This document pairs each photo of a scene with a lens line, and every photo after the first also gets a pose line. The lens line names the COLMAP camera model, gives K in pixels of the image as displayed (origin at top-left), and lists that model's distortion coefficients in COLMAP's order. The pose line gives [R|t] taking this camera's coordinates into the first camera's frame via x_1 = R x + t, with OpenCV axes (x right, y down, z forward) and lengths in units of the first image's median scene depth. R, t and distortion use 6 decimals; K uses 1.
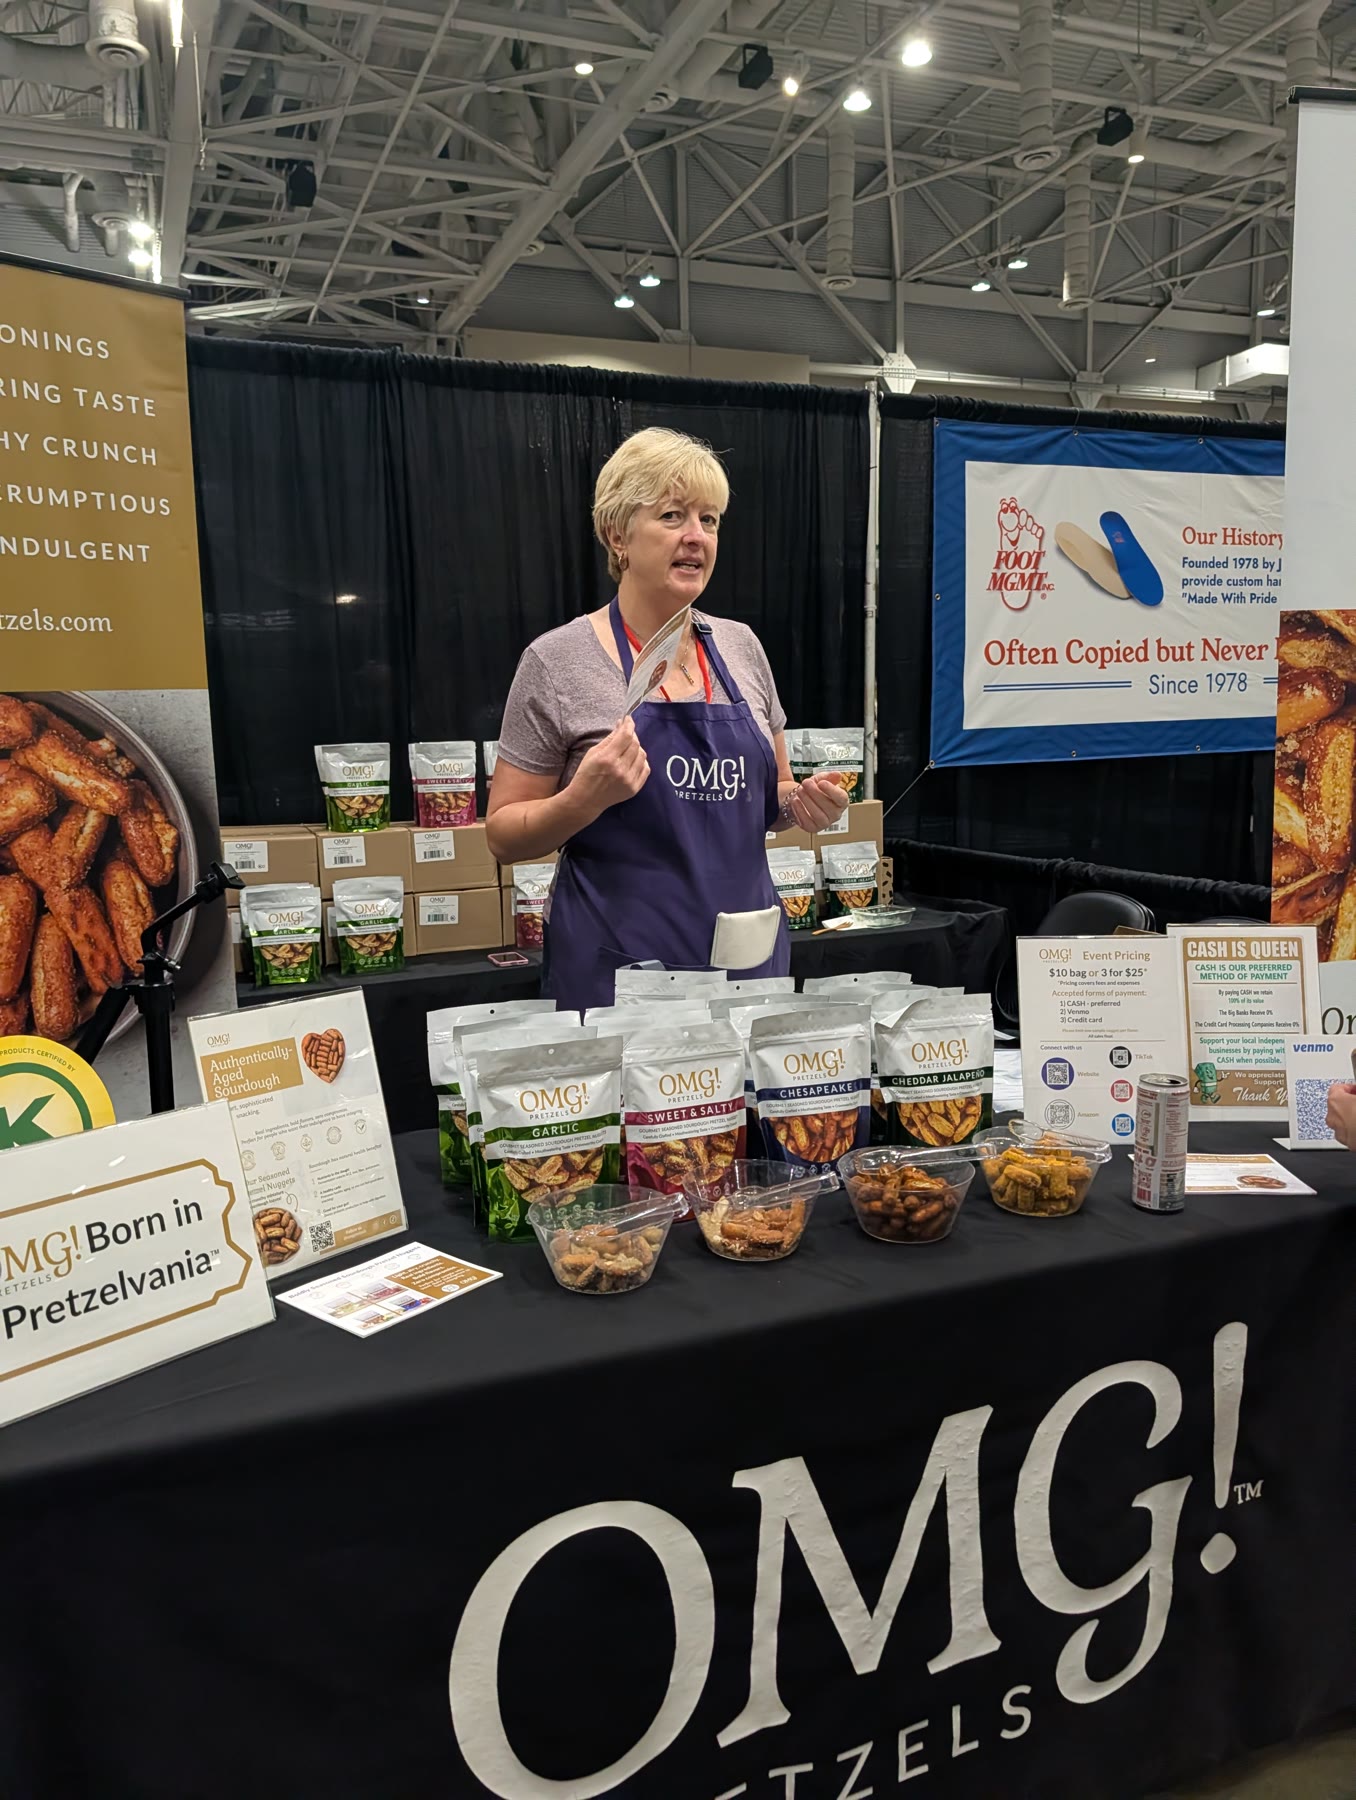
lens RADIAL K [[1374.3, 0, 678.0], [0, 1374.3, 900.0], [0, 0, 1]] dist [0.009378, -0.003922]
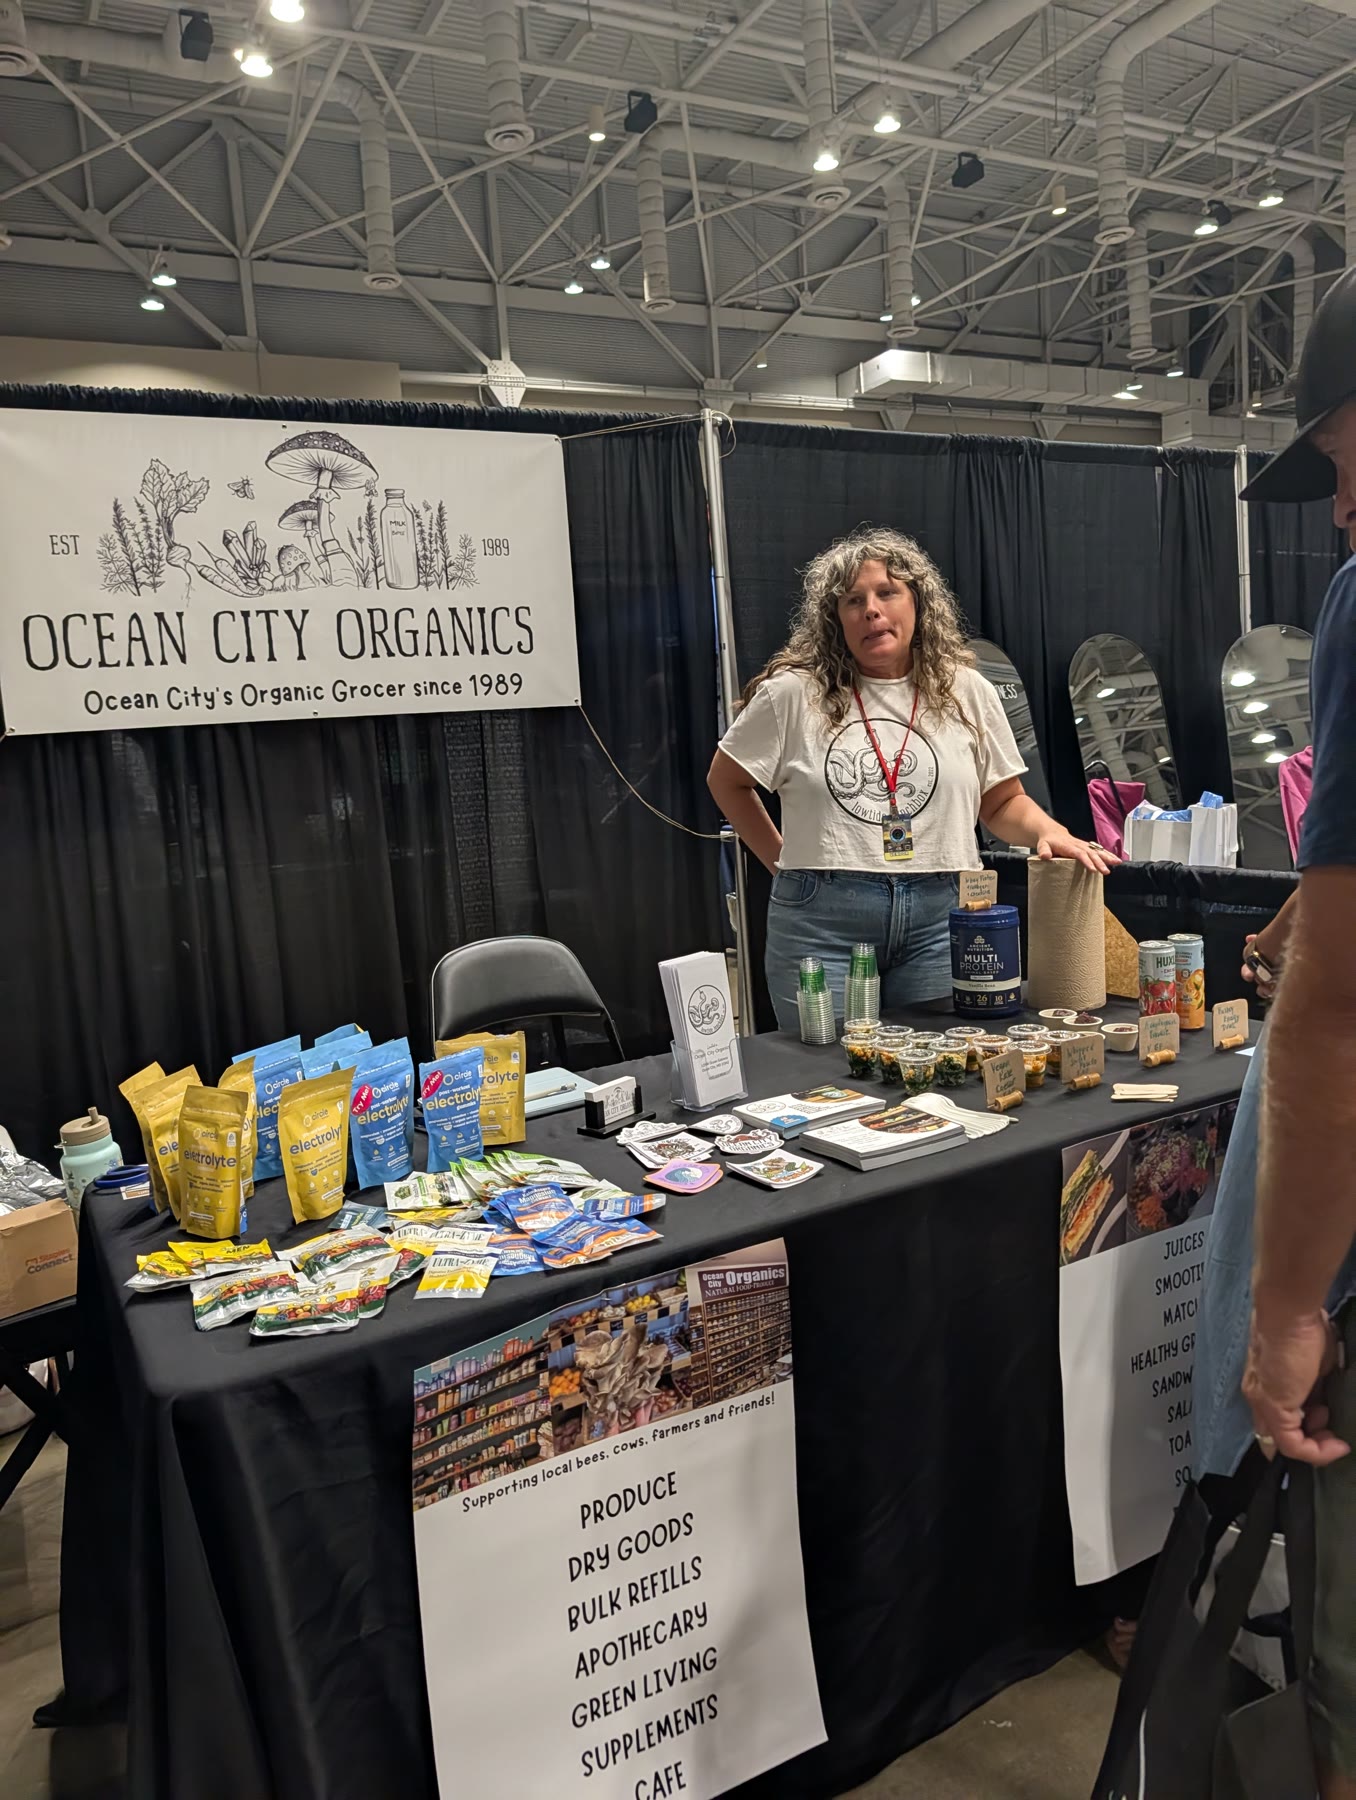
lens RADIAL K [[1369.1, 0, 678.0], [0, 1369.1, 900.0], [0, 0, 1]] dist [-0.001380, -0.013301]
pose [[0.992446, -0.052032, 0.111105, 0.158808], [0.053500, 0.998515, -0.010266, -0.014132], [-0.110406, 0.016133, 0.993756, 0.066698]]
